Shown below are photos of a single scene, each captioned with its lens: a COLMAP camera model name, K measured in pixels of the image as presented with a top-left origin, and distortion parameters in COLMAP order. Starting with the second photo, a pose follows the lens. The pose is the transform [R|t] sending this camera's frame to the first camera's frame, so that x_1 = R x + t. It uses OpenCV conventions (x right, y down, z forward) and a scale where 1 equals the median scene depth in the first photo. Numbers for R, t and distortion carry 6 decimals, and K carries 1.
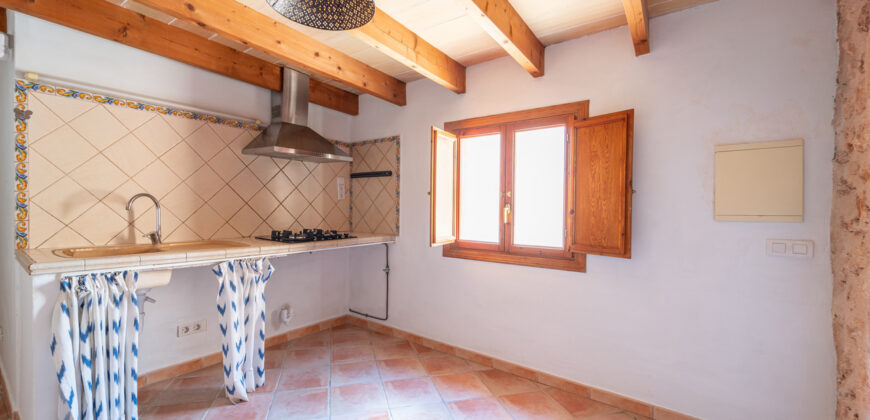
lens RADIAL K [[354.0, 0, 430.0], [0, 354.0, 213.9], [0, 0, 1]] dist [-0.005177, -0.000949]
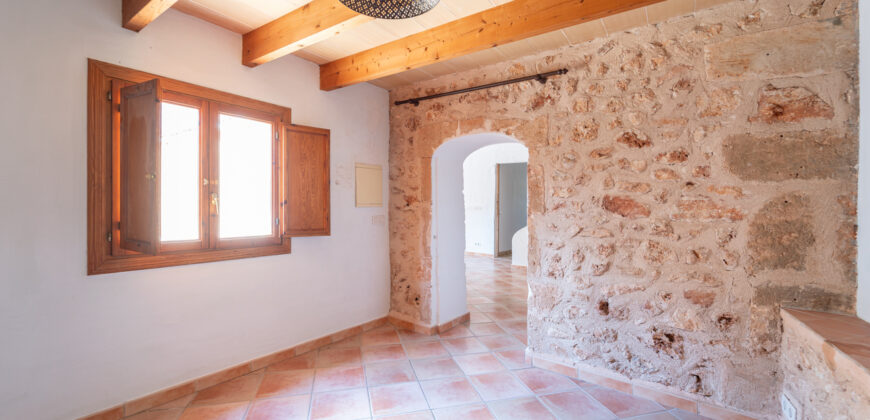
lens RADIAL K [[354.0, 0, 434.5], [0, 354.0, 205.1], [0, 0, 1]] dist [-0.005177, -0.000949]
pose [[-0.010129, -0.015766, 0.999824, -0.717409], [0.002824, 0.999871, 0.015795, -0.013103], [-0.999945, 0.002983, -0.010083, 0.503444]]
